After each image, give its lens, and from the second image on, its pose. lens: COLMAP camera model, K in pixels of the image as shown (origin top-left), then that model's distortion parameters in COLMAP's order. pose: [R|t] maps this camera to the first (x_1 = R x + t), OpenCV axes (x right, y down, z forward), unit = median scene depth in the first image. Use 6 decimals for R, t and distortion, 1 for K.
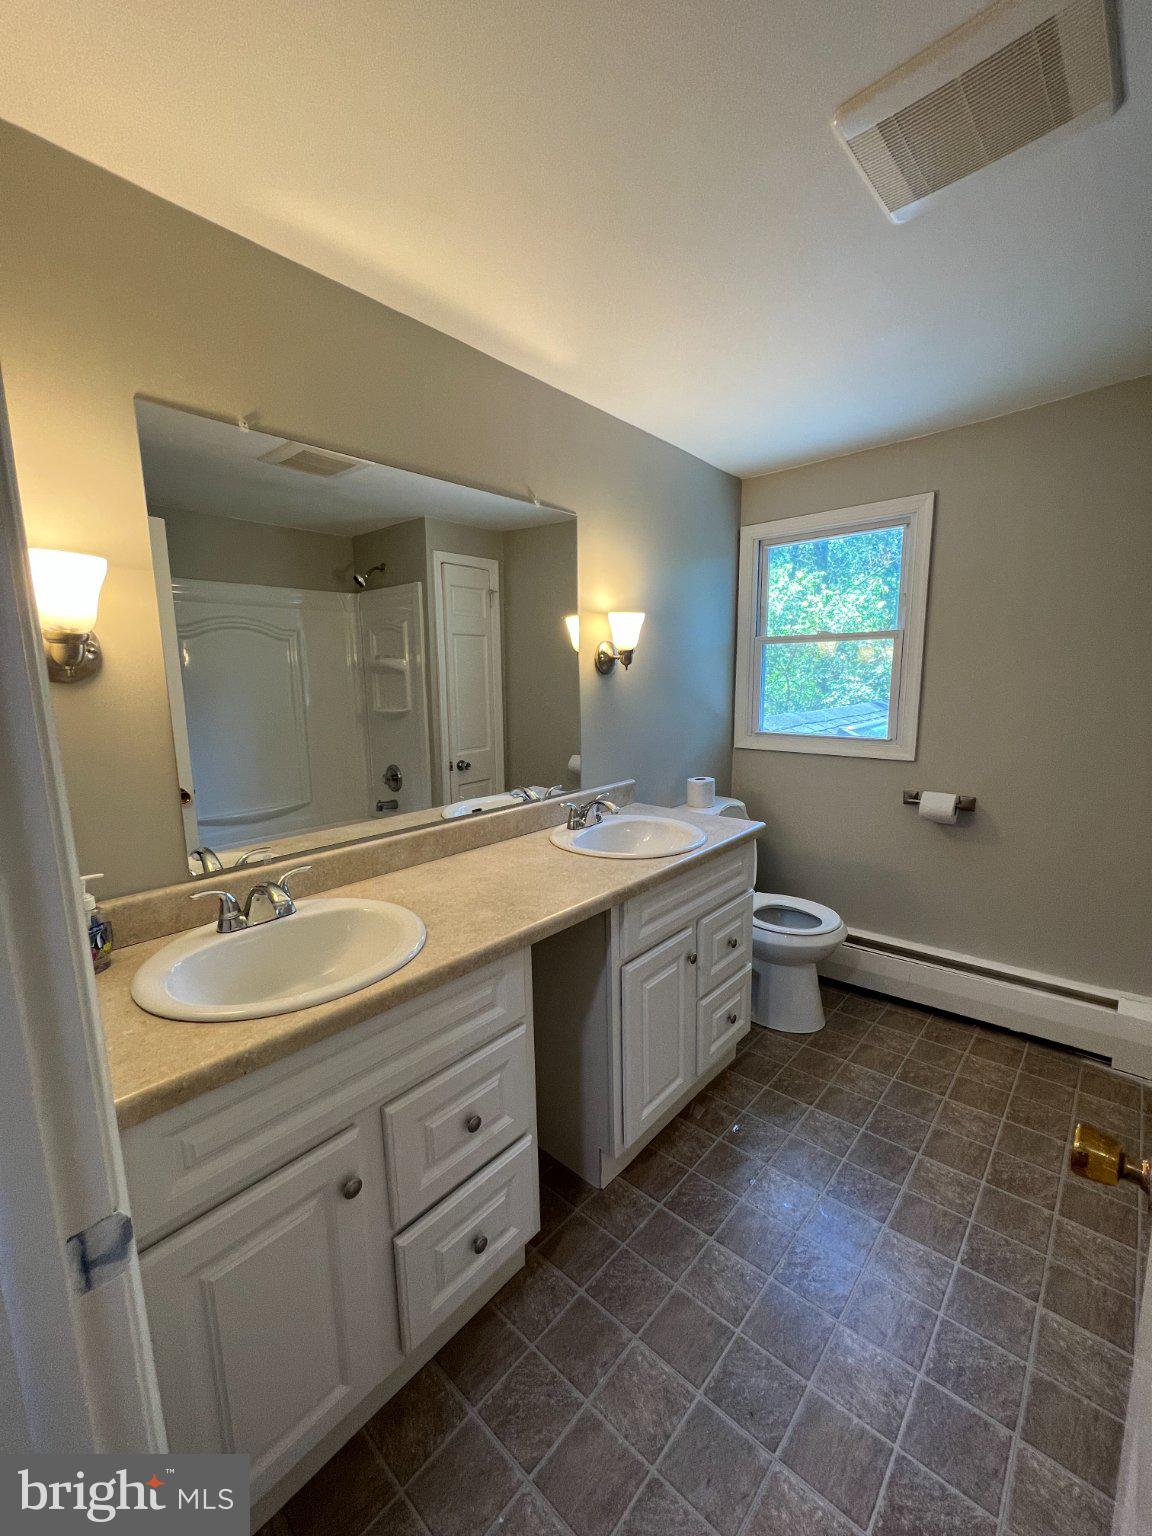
lens RADIAL K [[616.7, 0, 574.9], [0, 616.7, 772.3], [0, 0, 1]] dist [0.001647, -0.000031]
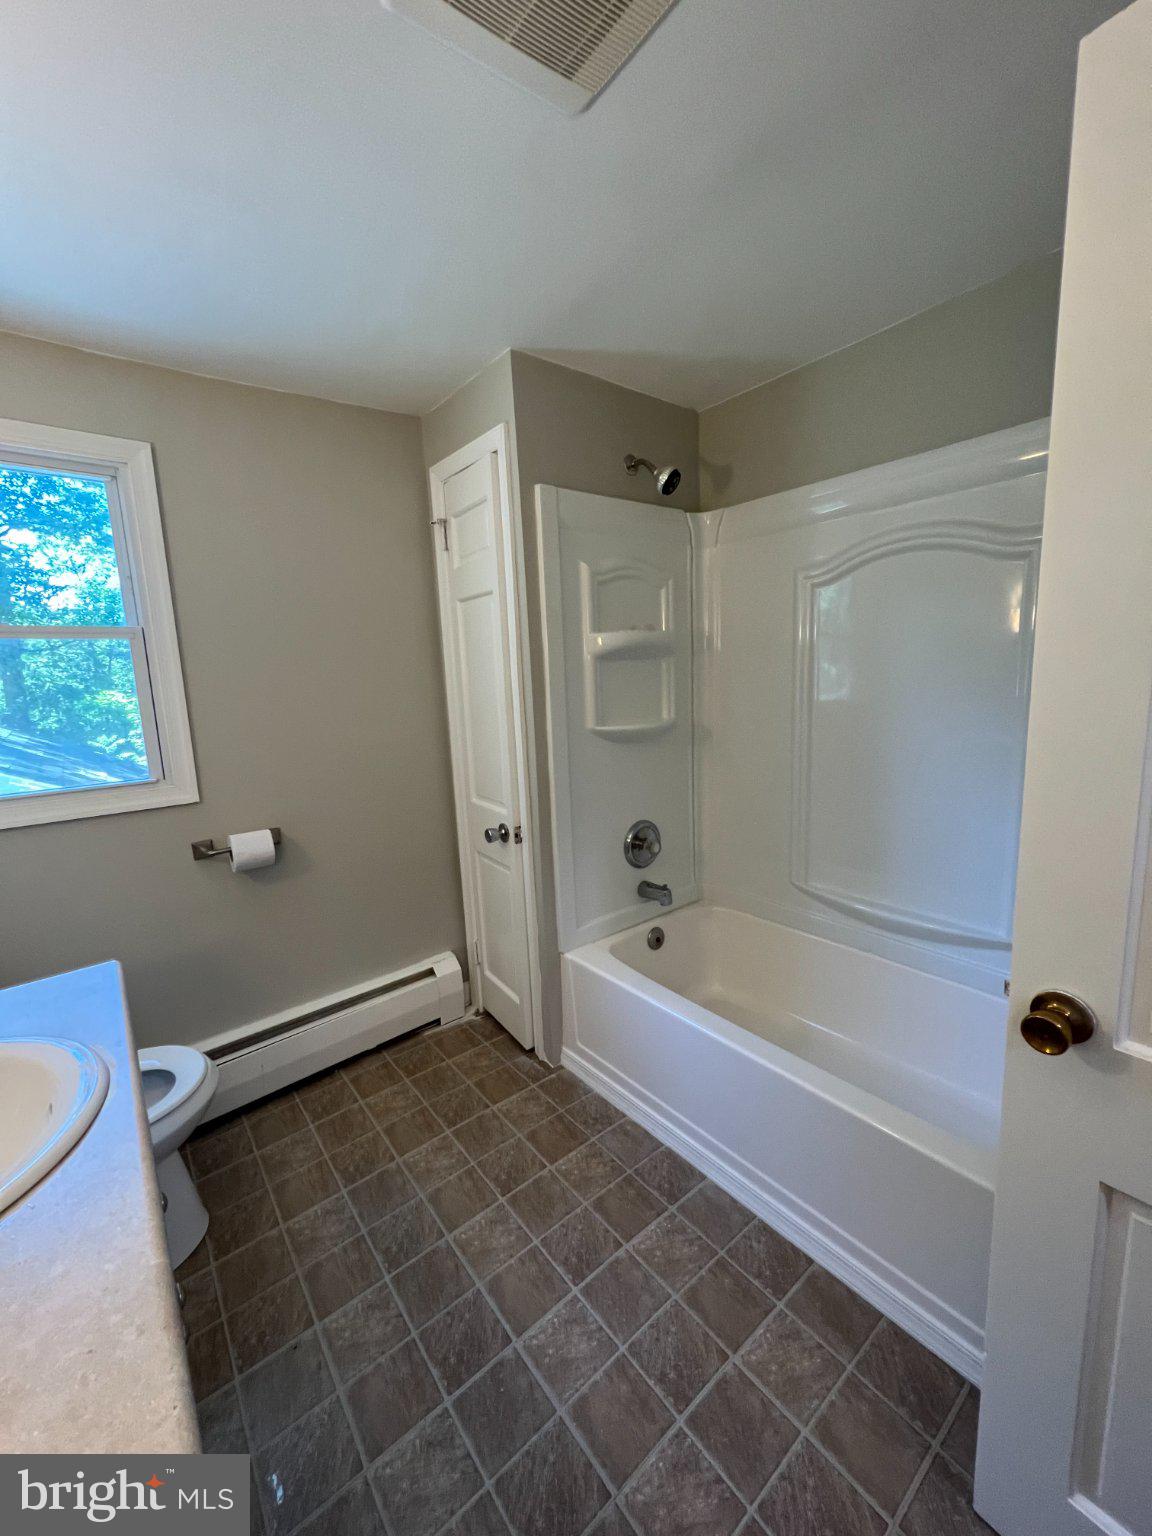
lens RADIAL K [[616.7, 0, 579.1], [0, 616.7, 766.0], [0, 0, 1]] dist [0.001647, -0.000031]
pose [[0.152929, -0.144220, 0.977657, -0.130837], [0.190945, 0.974964, 0.113954, -0.066855], [-0.969615, 0.169252, 0.176639, 0.466098]]
